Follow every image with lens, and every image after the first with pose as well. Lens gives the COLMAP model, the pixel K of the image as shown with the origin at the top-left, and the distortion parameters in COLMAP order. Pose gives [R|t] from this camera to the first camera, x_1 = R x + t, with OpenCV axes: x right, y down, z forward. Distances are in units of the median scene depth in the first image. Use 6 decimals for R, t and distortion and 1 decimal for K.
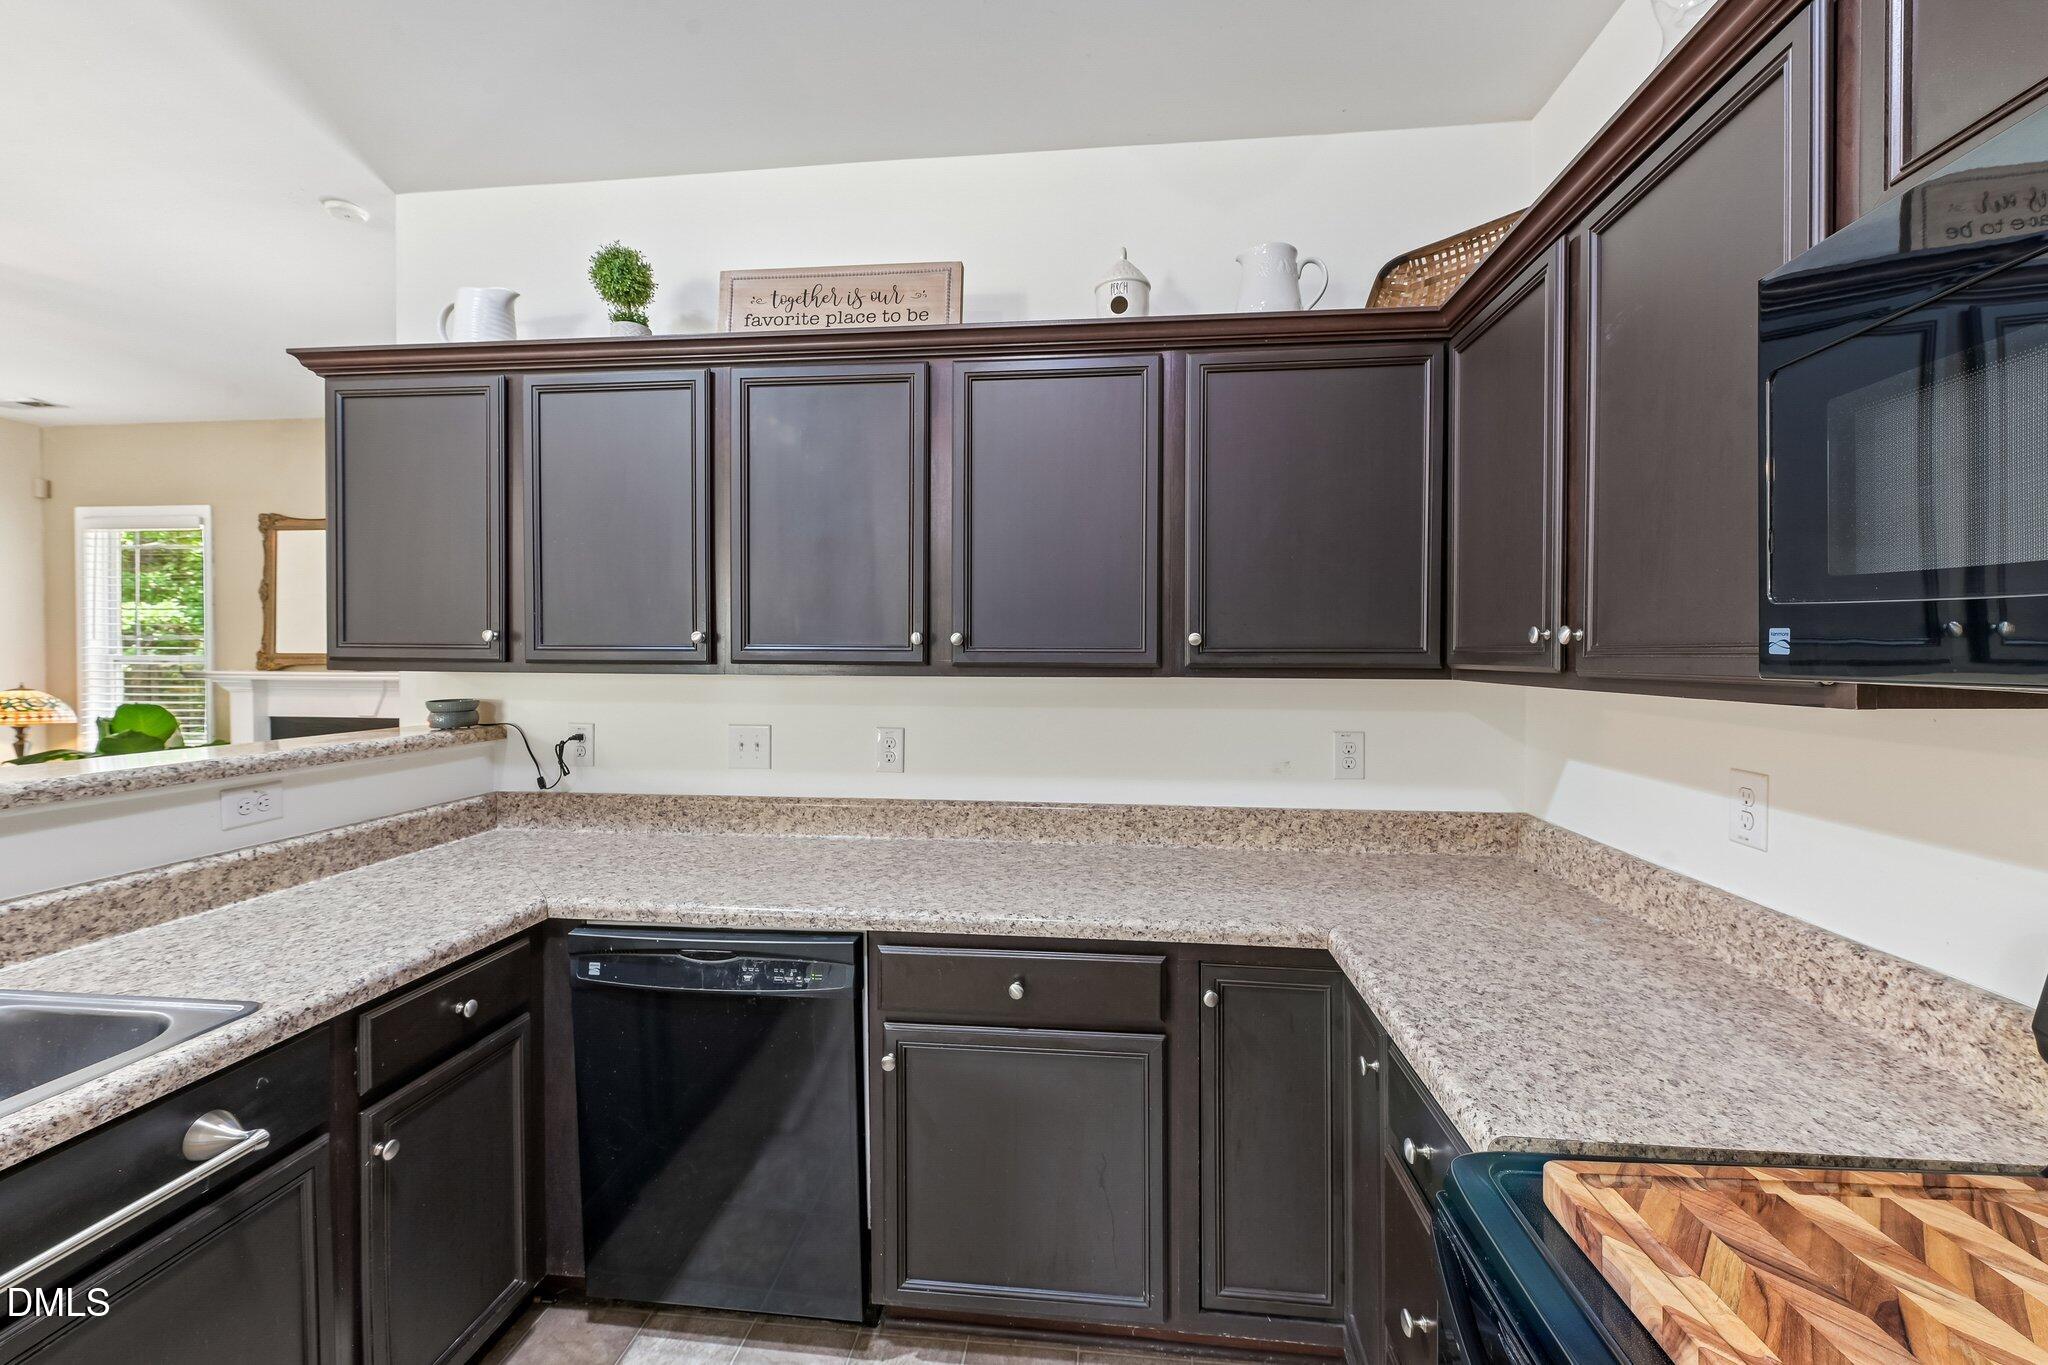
lens RADIAL K [[816.7, 0, 1028.7], [0, 816.7, 668.2], [0, 0, 1]] dist [-0.000603, -0.000556]
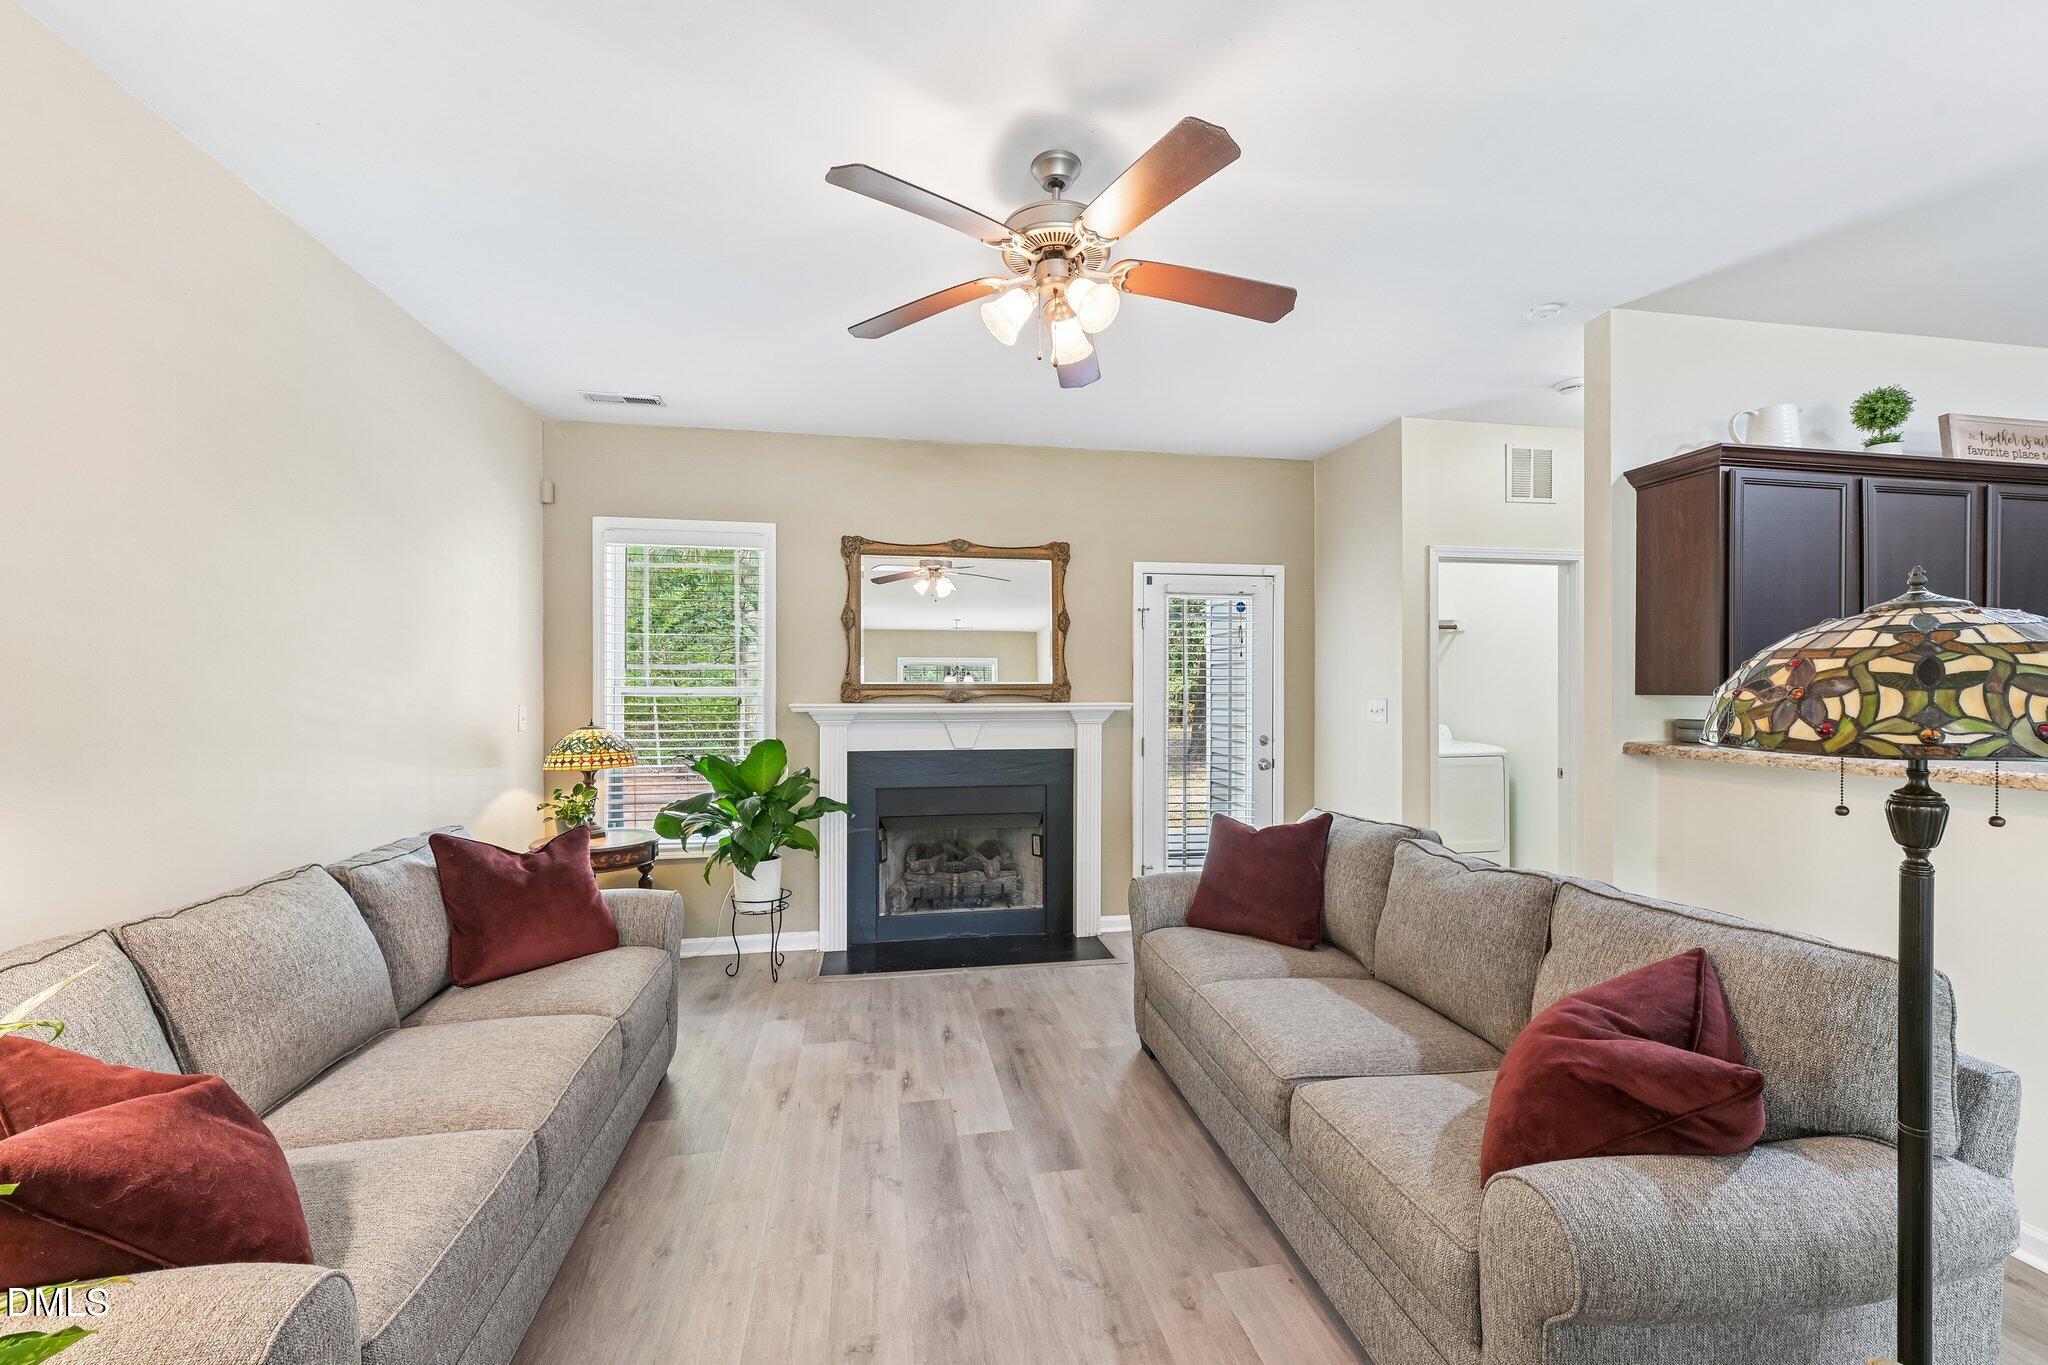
lens RADIAL K [[812.3, 0, 1024.0], [0, 812.3, 682.5], [0, 0, 1]] dist [0.001316, -0.000170]
pose [[0.959692, -0.002817, 0.281041, -2.414937], [0.007789, 0.999832, -0.016573, -0.008302], [-0.280947, 0.018094, 0.959553, 0.109409]]
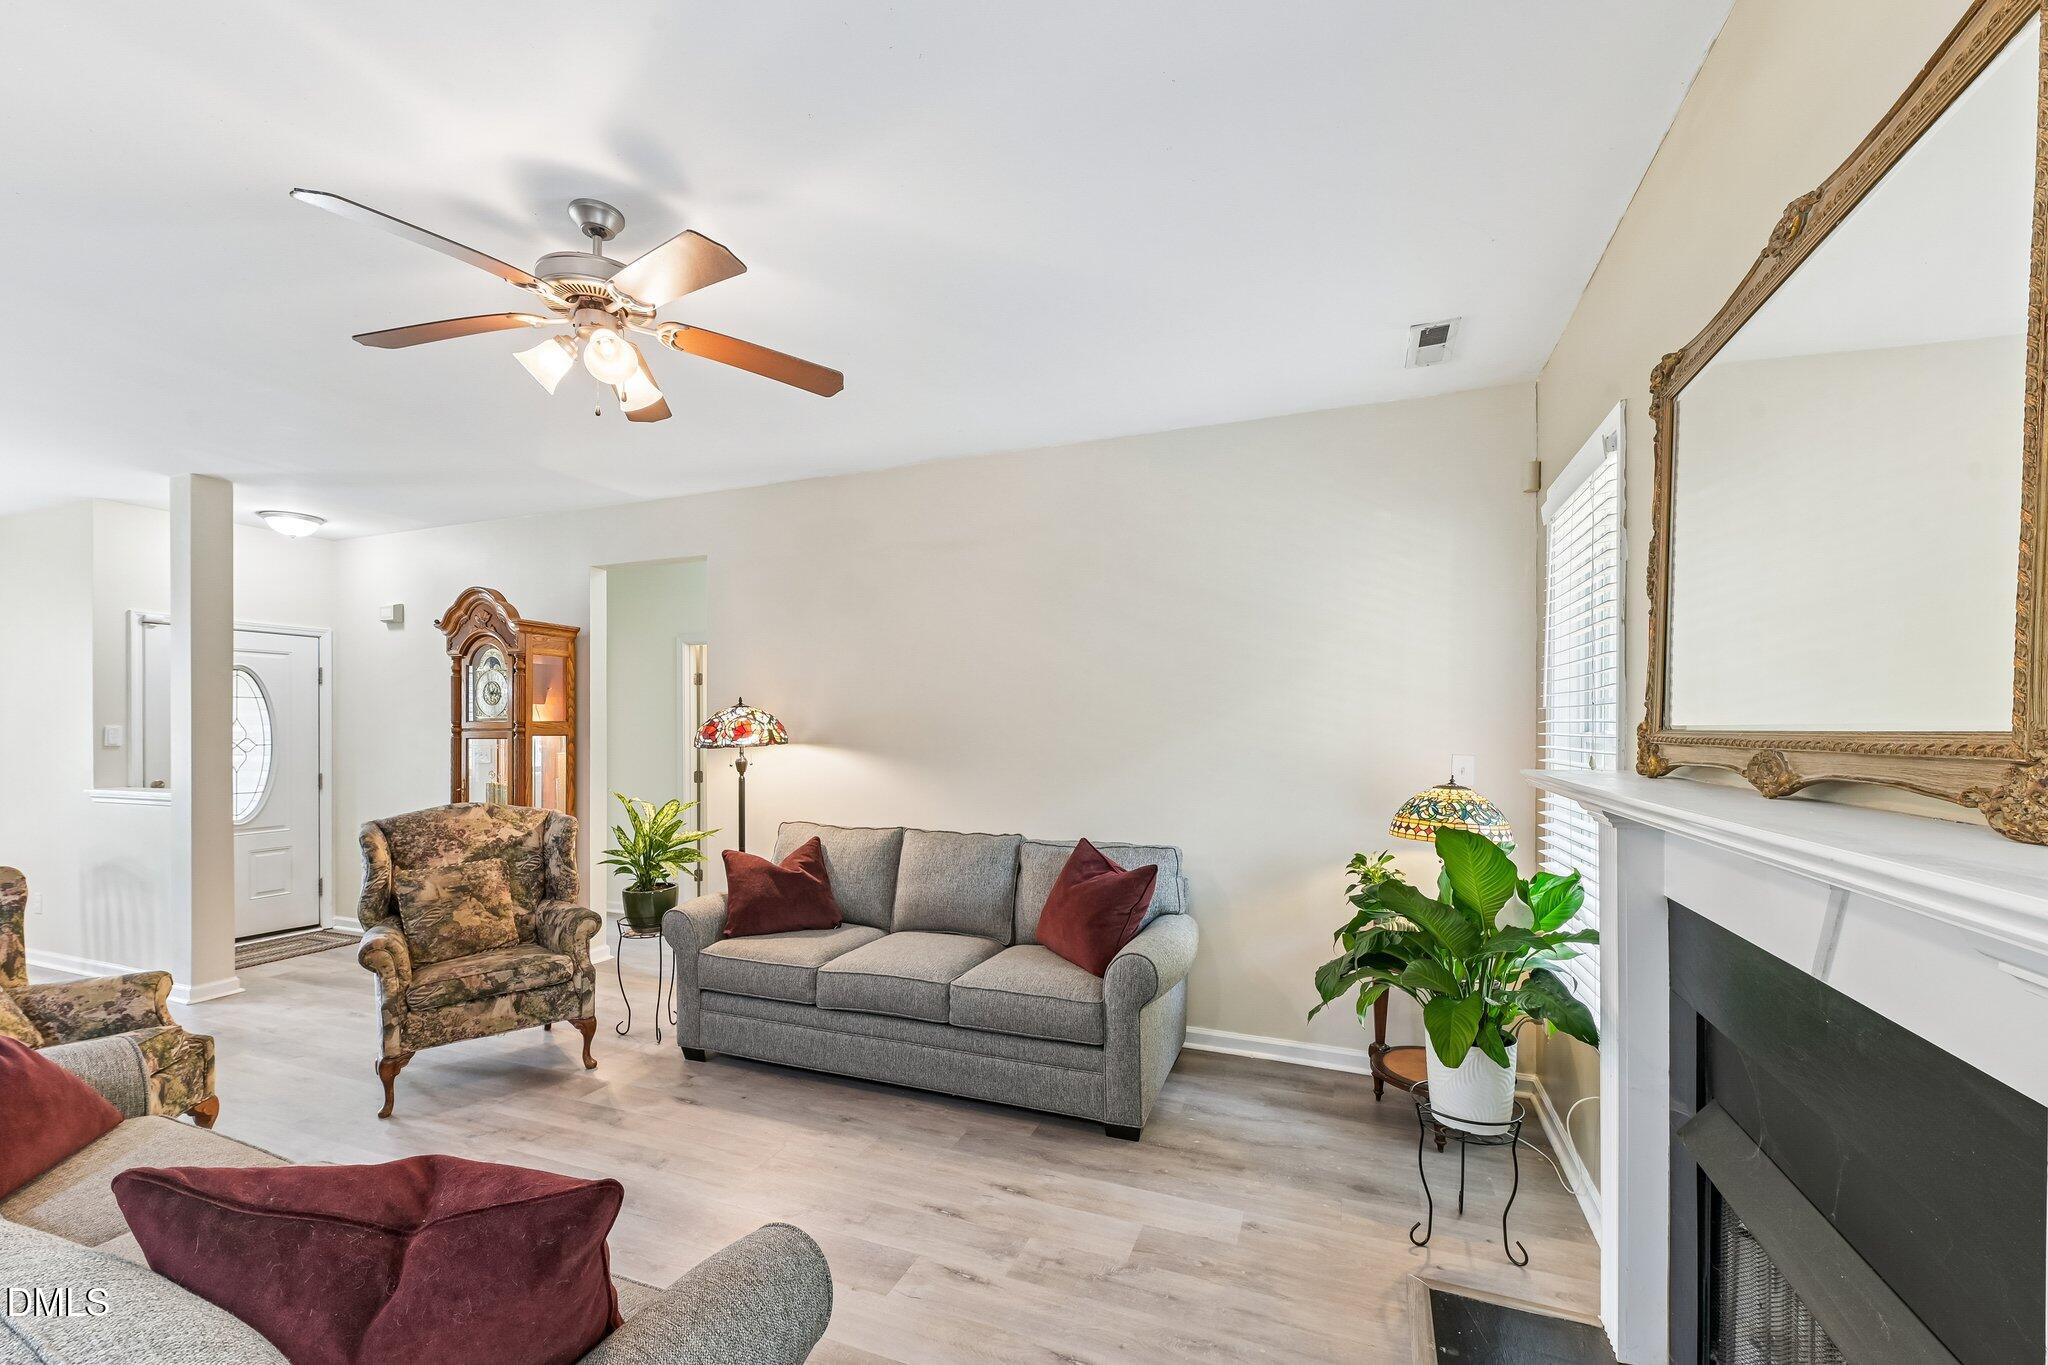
lens RADIAL K [[832.2, 0, 1028.8], [0, 832.2, 730.7], [0, 0, 1]] dist [0.000927, -0.000055]
pose [[-0.272512, 0.001013, -0.962152, -1.162244], [-0.015686, 0.999862, 0.005496, -0.039674], [0.962025, 0.016589, -0.272458, 1.980055]]
